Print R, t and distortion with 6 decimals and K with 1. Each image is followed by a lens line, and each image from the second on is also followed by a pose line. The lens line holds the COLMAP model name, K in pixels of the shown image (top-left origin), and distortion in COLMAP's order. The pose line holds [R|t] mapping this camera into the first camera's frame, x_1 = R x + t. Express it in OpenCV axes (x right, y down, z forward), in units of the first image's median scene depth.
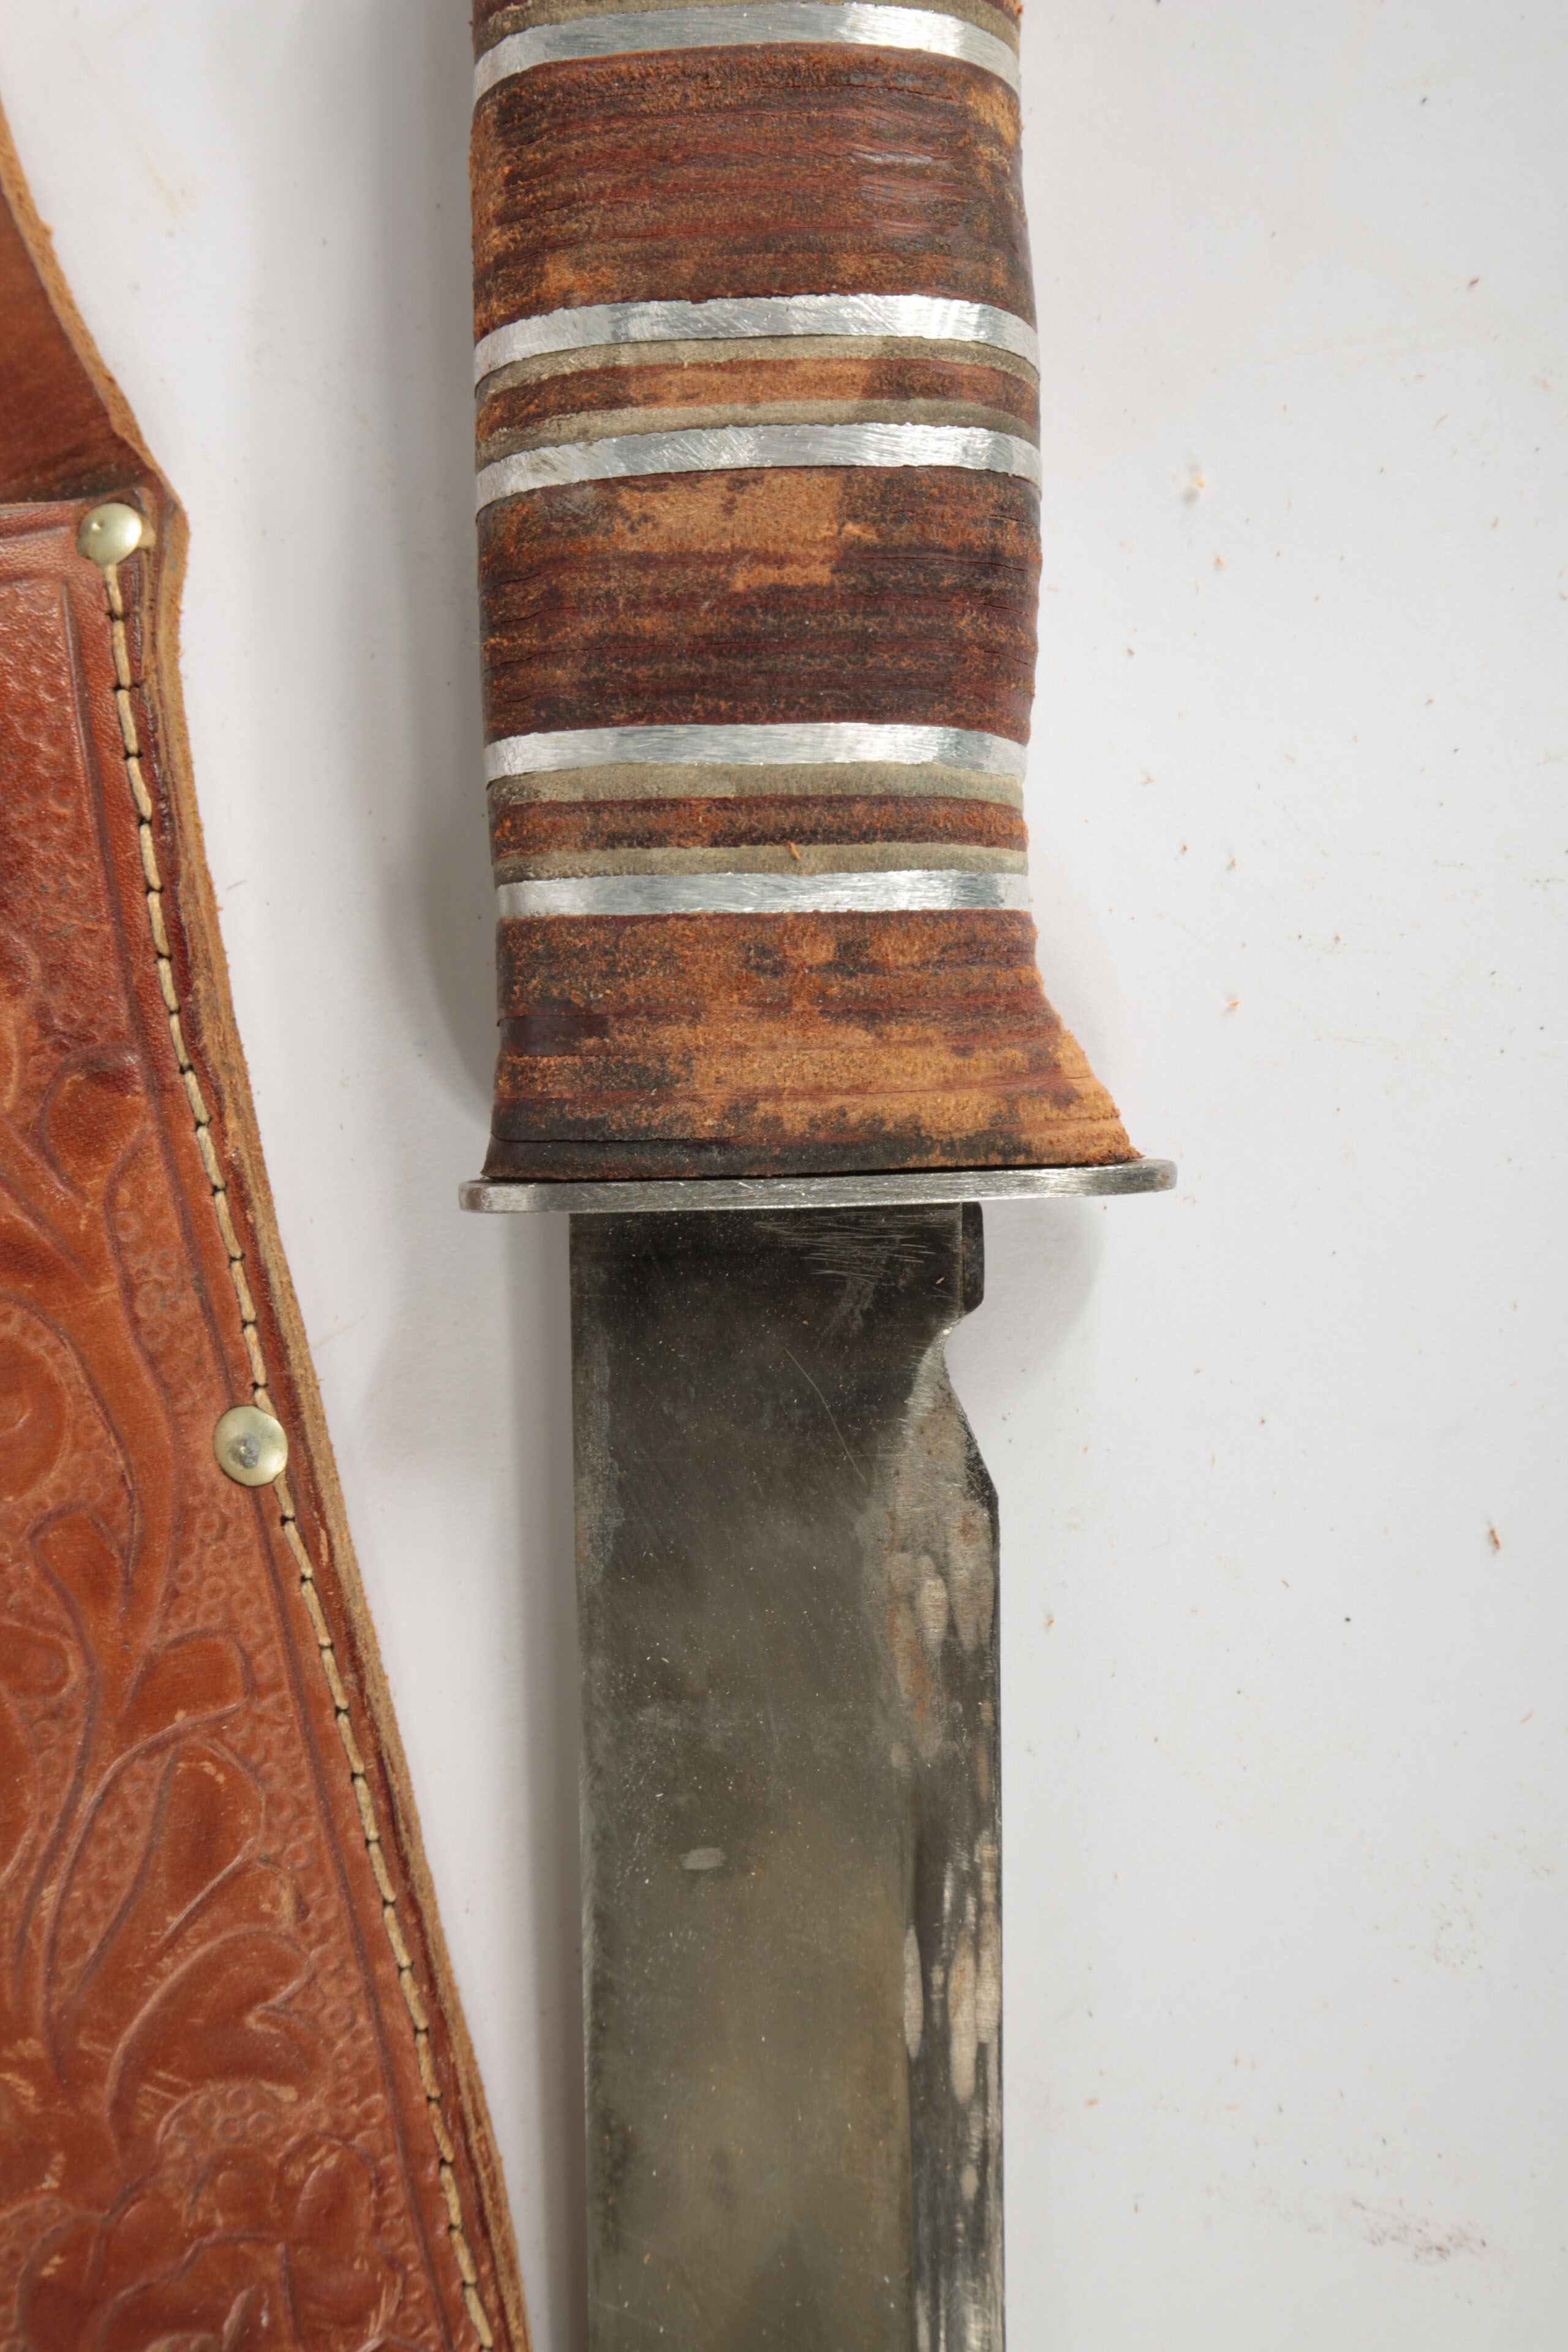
lens RADIAL K [[2143.4, 0, 780.9], [0, 2143.4, 1167.3], [0, 0, 1]] dist [0.016362, 0.013354]
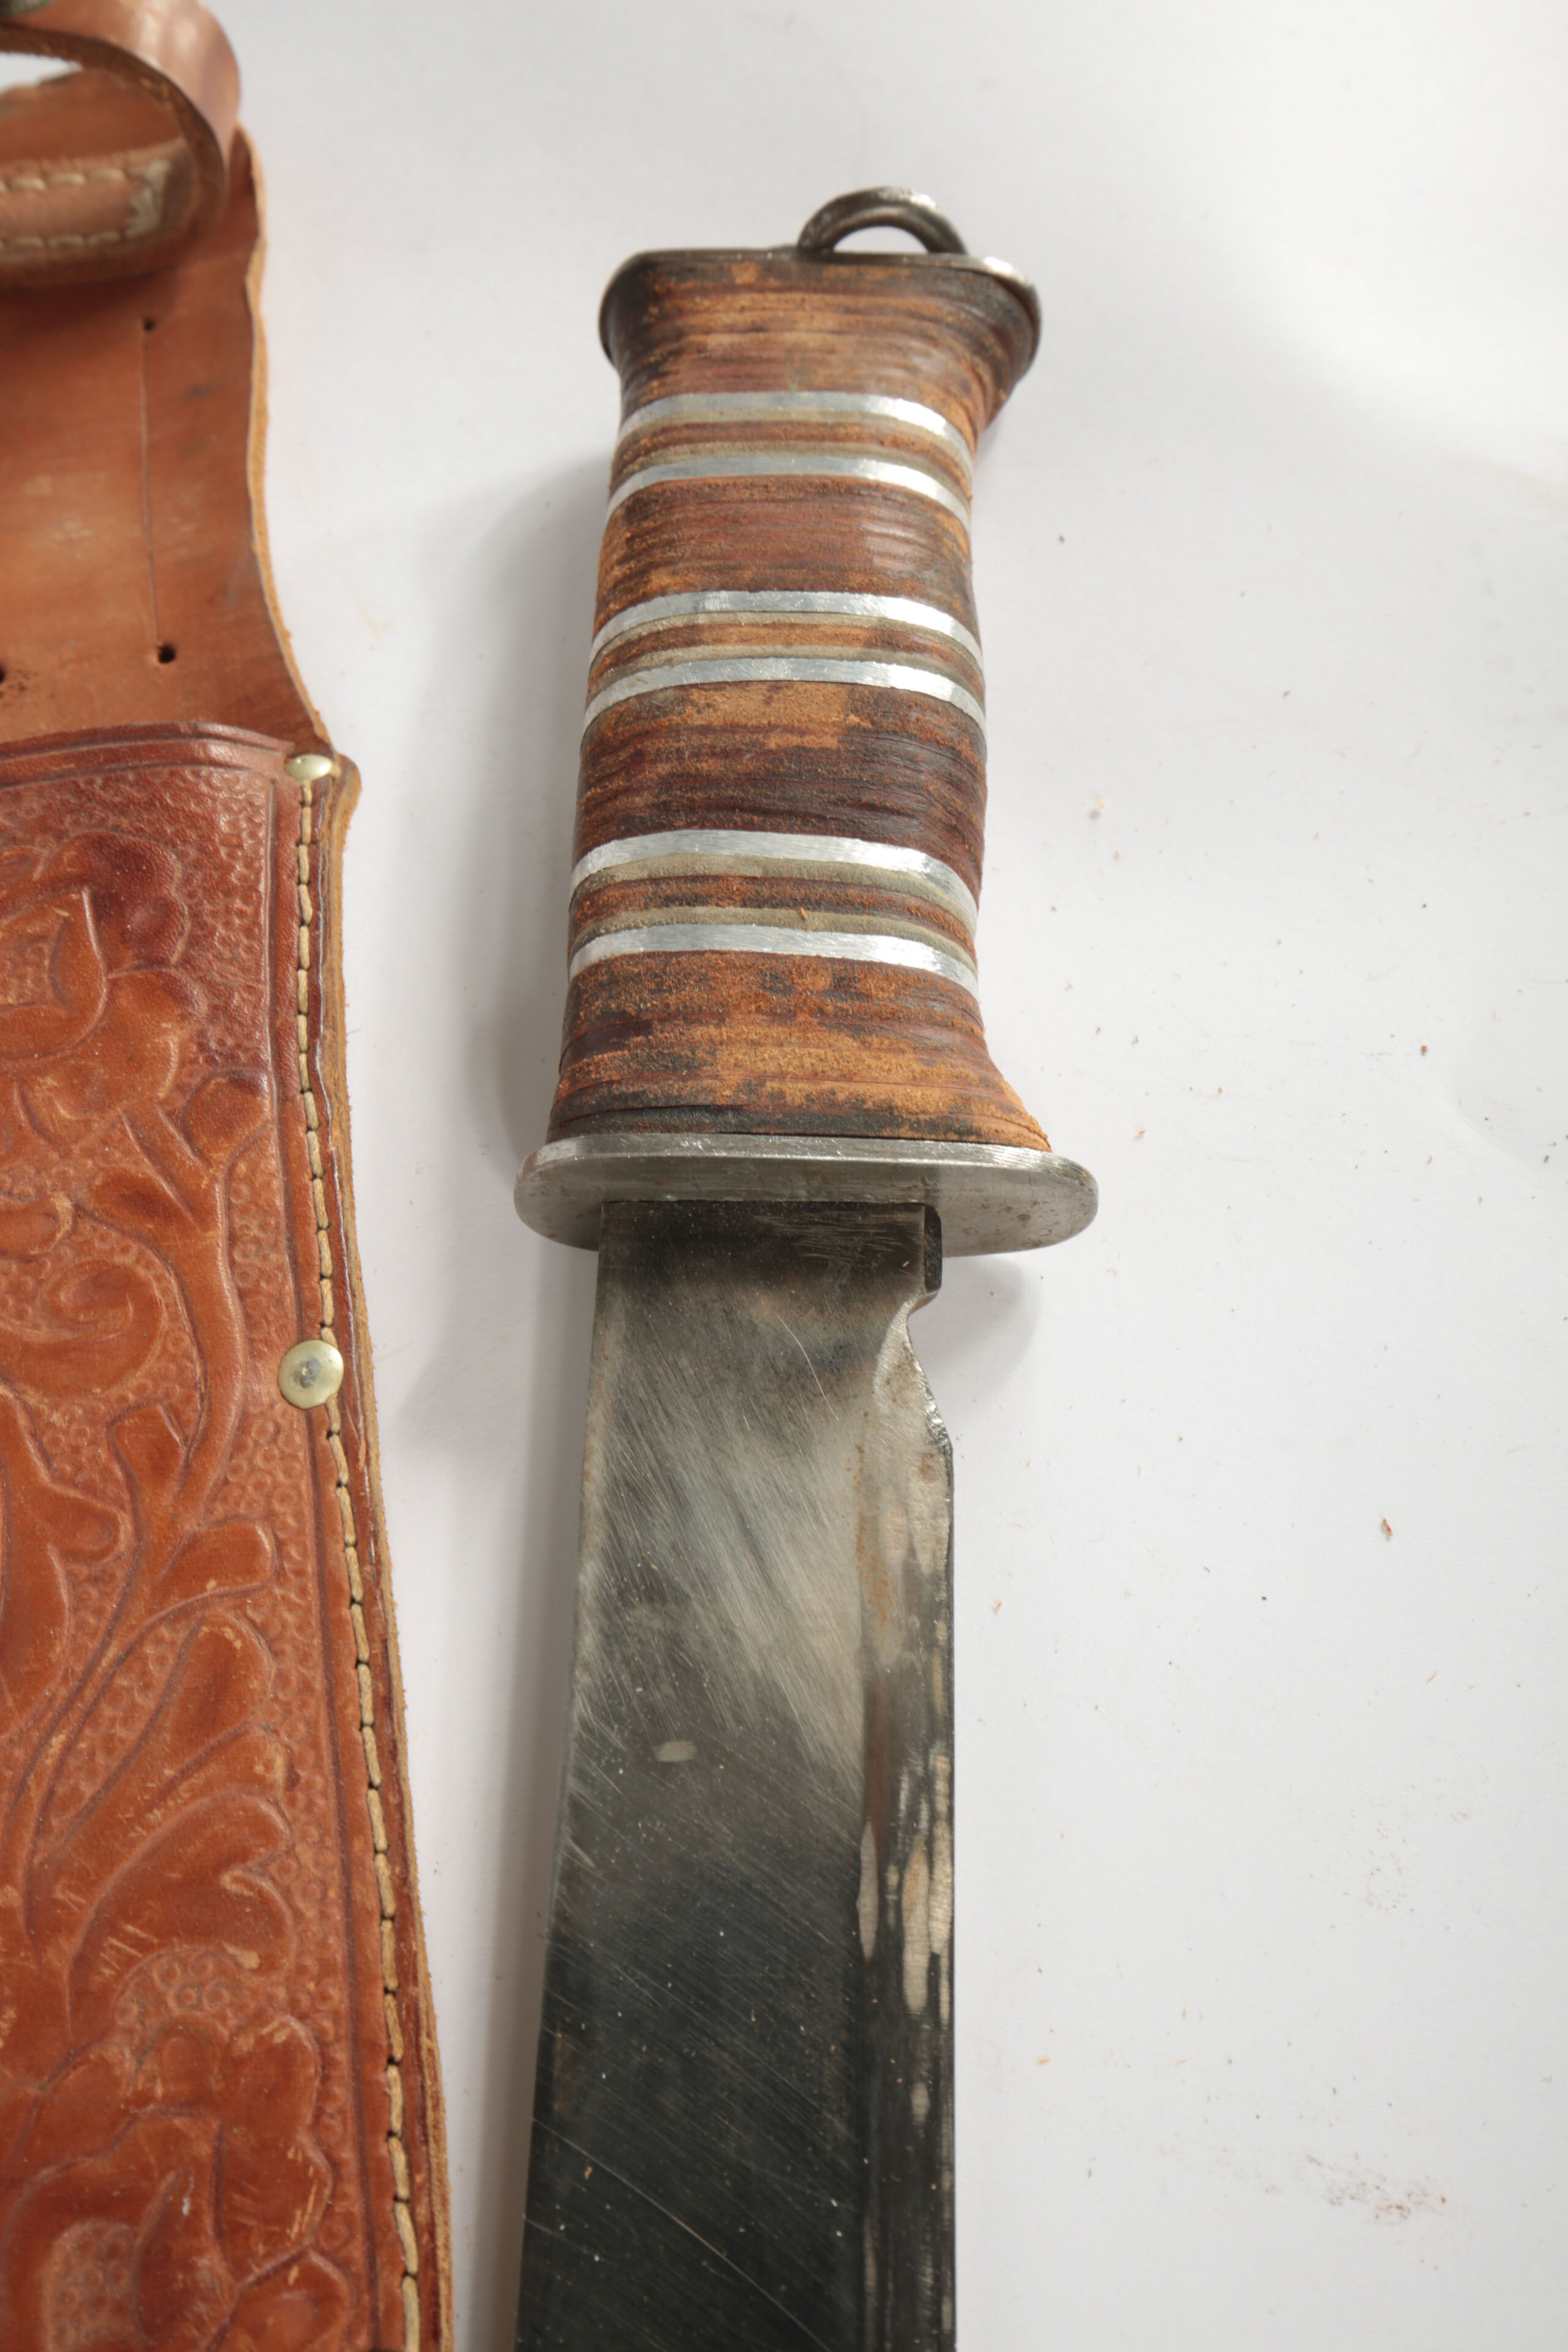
lens RADIAL K [[2172.4, 0, 781.2], [0, 2172.4, 1185.4], [0, 0, 1]] dist [0.022816, 0.015207]
pose [[0.998308, 0.056946, 0.011781, -0.012671], [-0.043452, 0.865116, -0.499686, 0.624726], [-0.038647, 0.498328, 0.866127, -0.080448]]
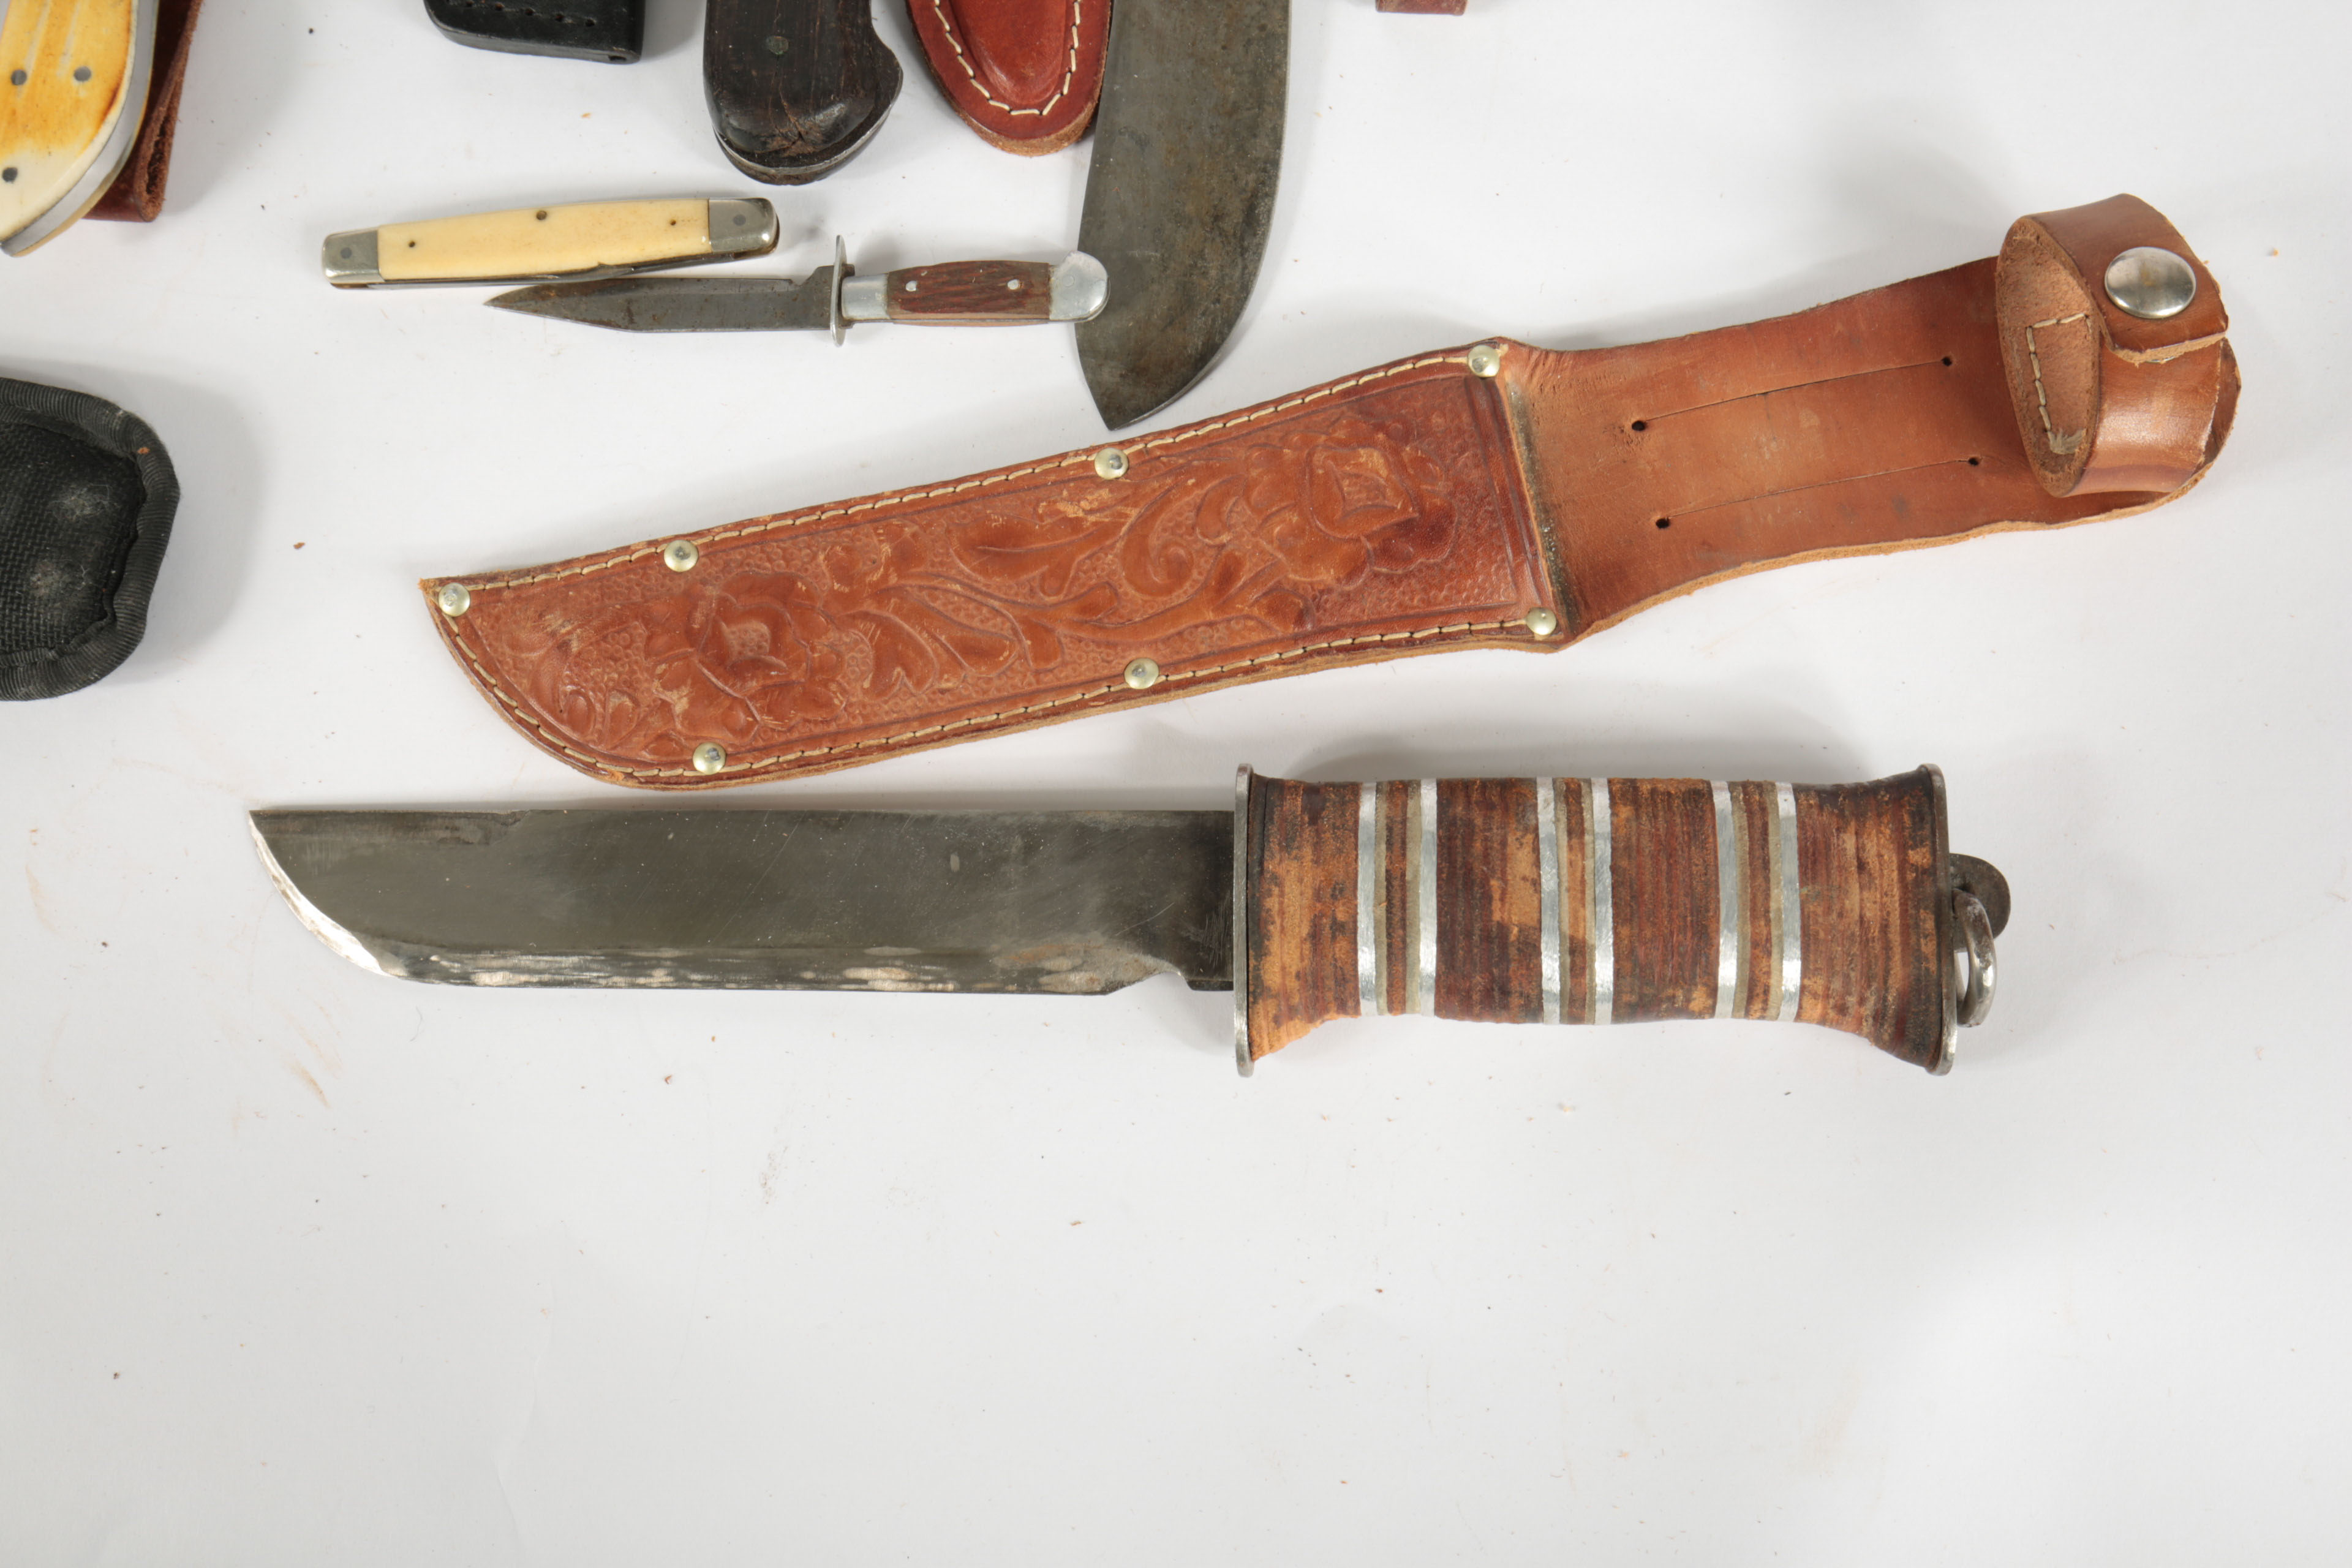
lens RADIAL K [[2172.4, 0, 1181.6], [0, 2172.4, 787.2], [0, 0, 1]] dist [0.022816, 0.015207]
pose [[-0.037750, 0.985928, -0.162854, 0.257450], [-0.995988, -0.023891, 0.086238, -0.120001], [0.081133, 0.165456, 0.982874, -1.296685]]
